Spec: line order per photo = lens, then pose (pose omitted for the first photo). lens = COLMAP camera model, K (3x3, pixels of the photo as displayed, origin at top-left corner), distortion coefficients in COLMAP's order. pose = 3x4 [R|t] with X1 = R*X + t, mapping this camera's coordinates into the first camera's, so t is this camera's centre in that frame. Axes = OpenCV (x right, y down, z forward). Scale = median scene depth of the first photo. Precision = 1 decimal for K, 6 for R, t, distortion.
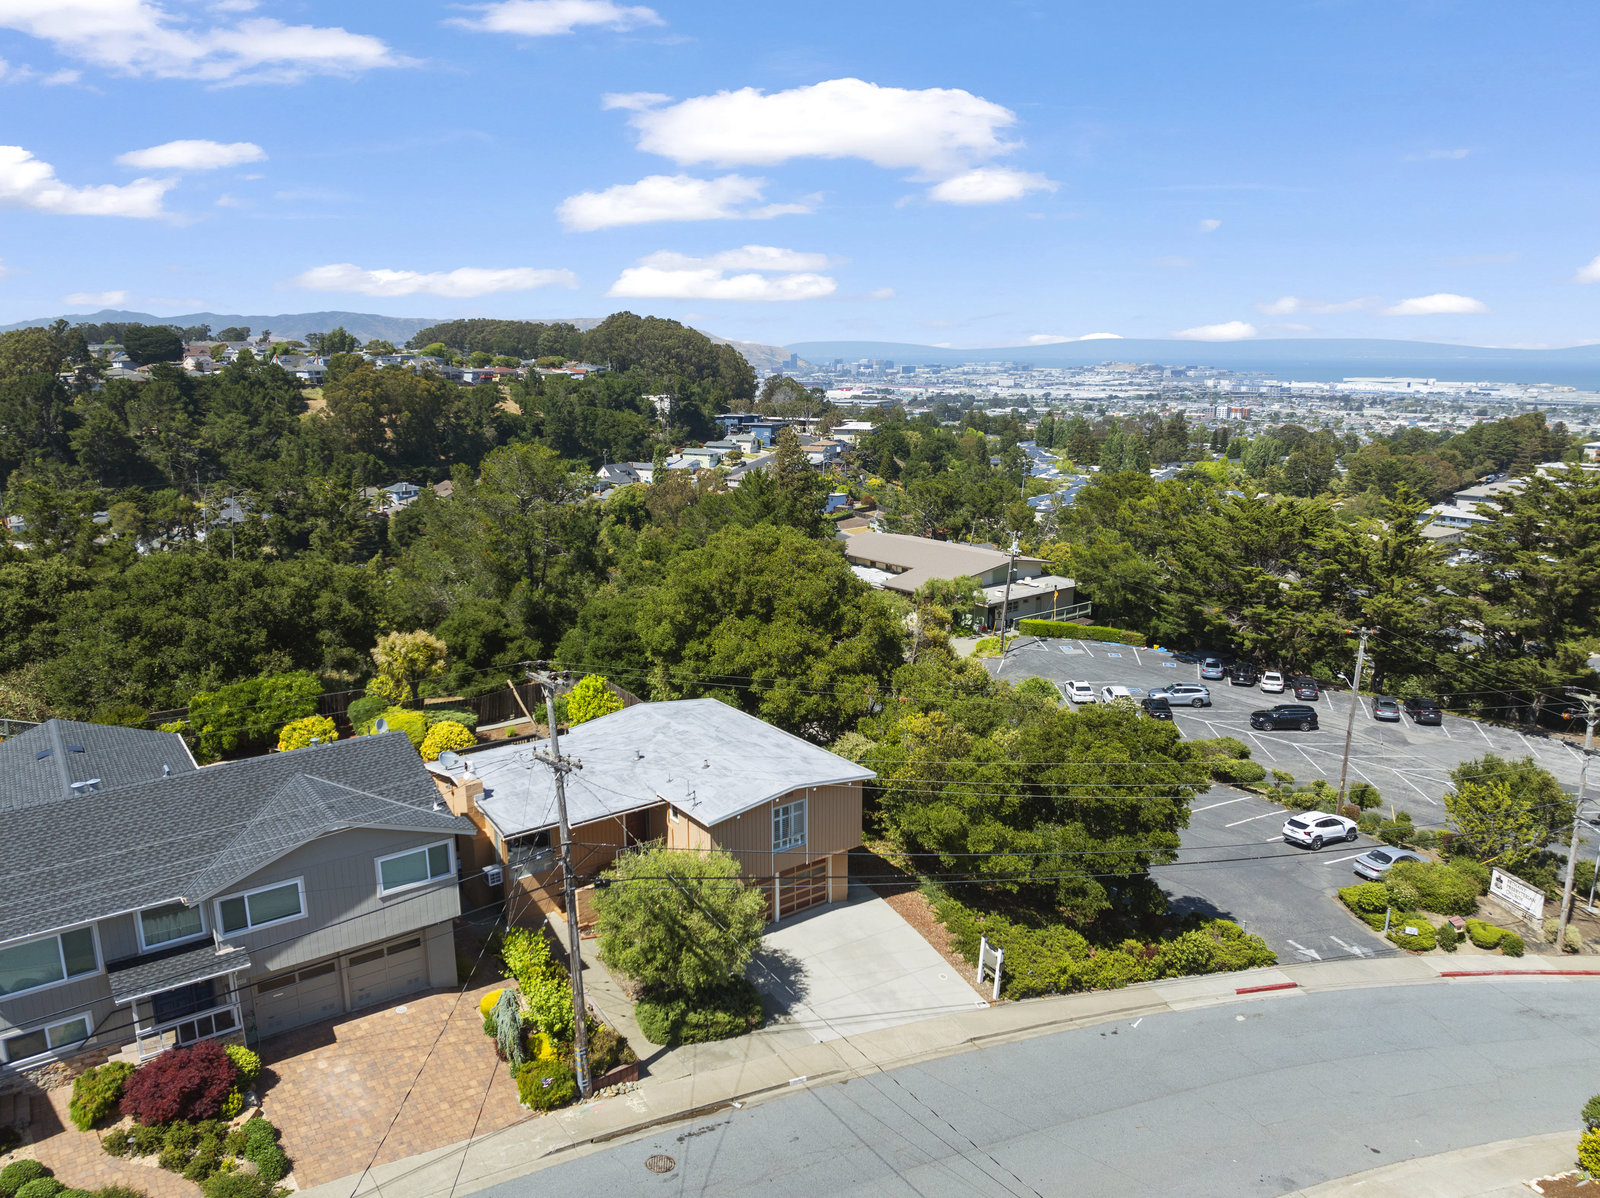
lens RADIAL K [[1126.0, 0, 800.0], [0, 1126.0, 599.0], [0, 0, 1]] dist [-0.045937, 0.018830]
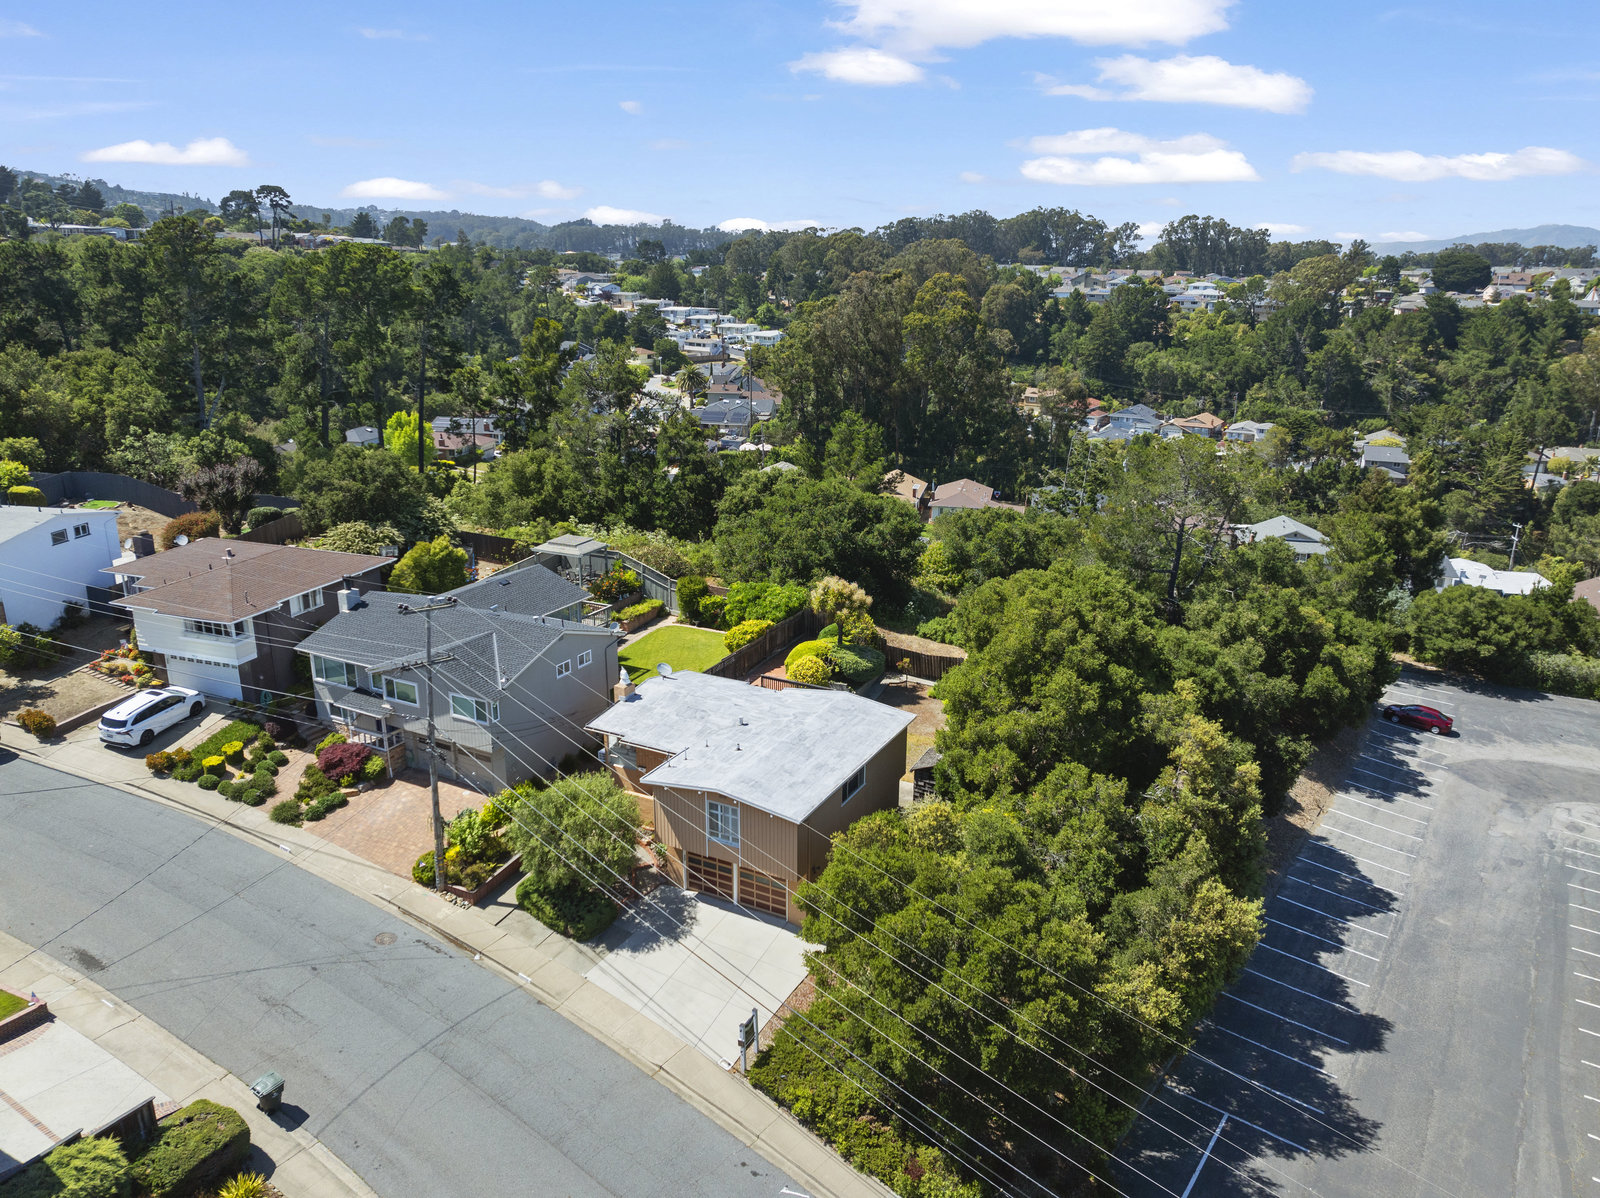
lens RADIAL K [[1114.5, 0, 800.0], [0, 1114.5, 599.0], [0, 0, 1]] dist [-0.041839, 0.004513]
pose [[0.434742, 0.269462, -0.859296, 0.676695], [-0.204348, 0.958812, 0.197284, -0.179996], [0.877064, 0.089828, 0.471900, 0.398033]]
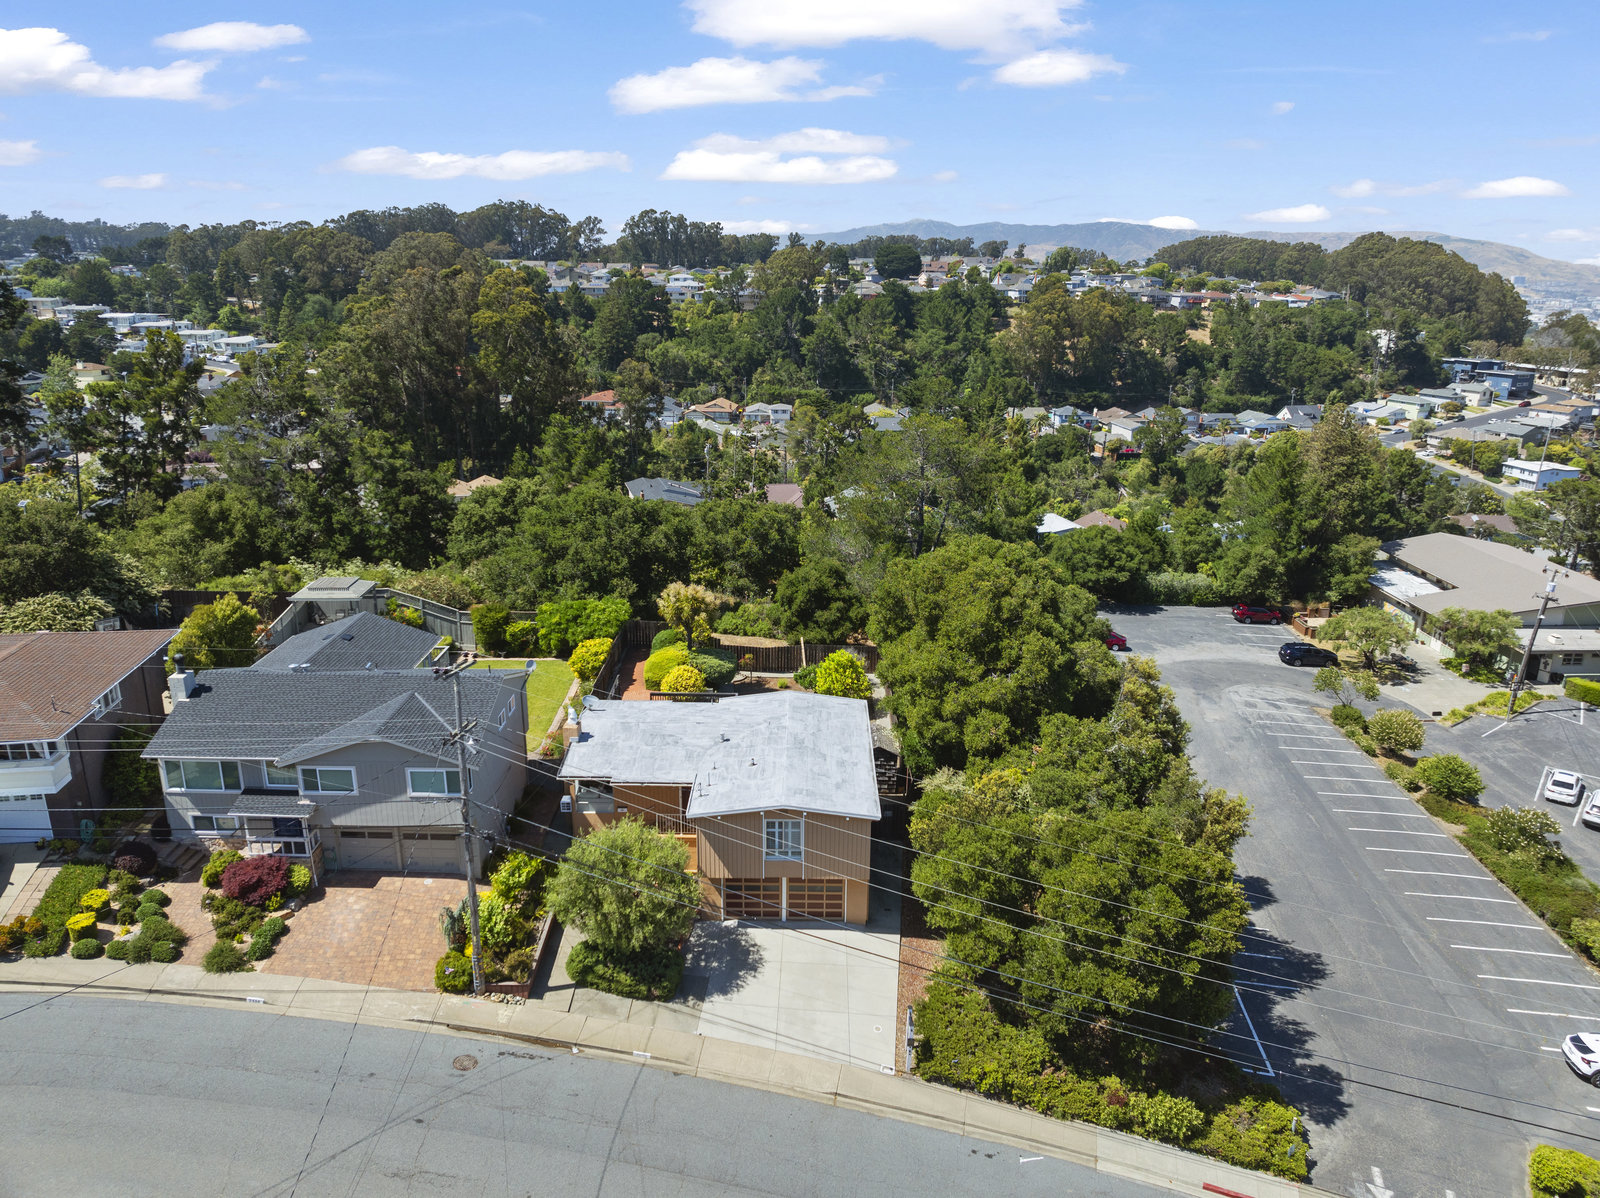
lens RADIAL K [[1119.0, 0, 800.0], [0, 1119.0, 599.0], [0, 0, 1]] dist [-0.040619, 0.004757]
pose [[0.799784, 0.185070, -0.571047, 0.426542], [-0.141189, 0.982597, 0.120705, -0.115514], [0.583447, -0.015913, 0.811995, 0.110939]]
